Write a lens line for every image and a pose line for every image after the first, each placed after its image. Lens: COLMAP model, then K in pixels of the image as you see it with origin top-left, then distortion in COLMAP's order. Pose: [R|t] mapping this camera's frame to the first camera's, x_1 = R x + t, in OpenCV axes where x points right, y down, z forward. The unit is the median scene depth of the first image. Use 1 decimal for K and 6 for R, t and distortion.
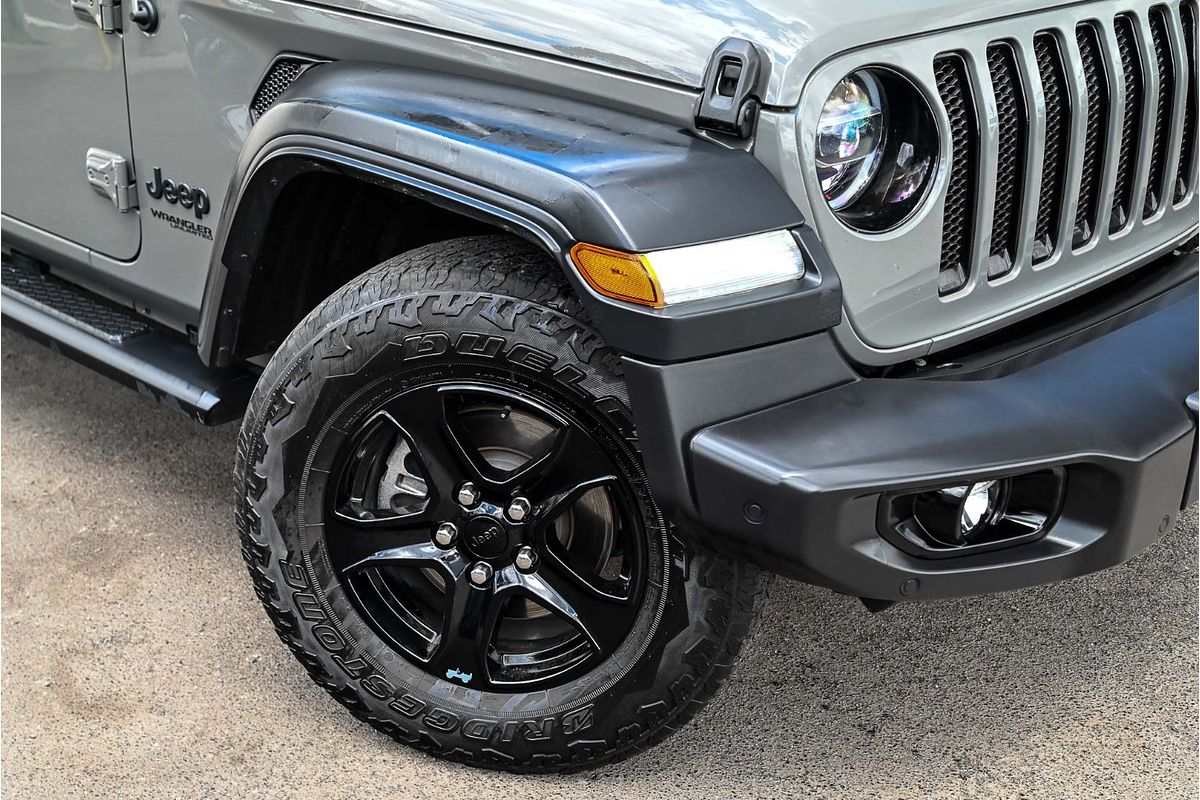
lens RADIAL K [[1606.5, 0, 600.4], [0, 1606.5, 432.9], [0, 0, 1]] dist [-0.004087, -0.007437]
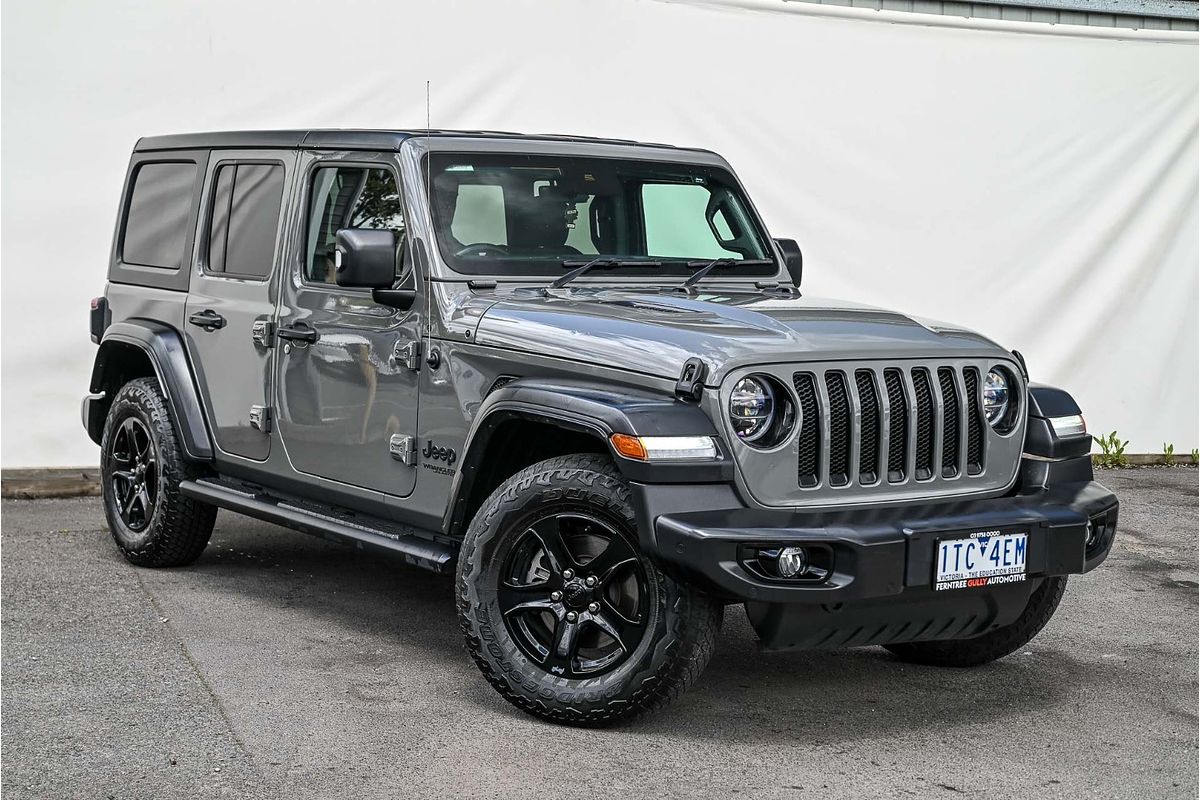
lens RADIAL K [[2484.9, 0, 600.0], [0, 2484.9, 400.0], [0, 0, 1]] dist [-0.052887, -7.219024]
pose [[0.986151, 0.032807, -0.162576, 0.469114], [-0.083801, 0.944472, -0.317726, 0.839493], [0.143124, 0.326949, 0.934141, -2.042829]]
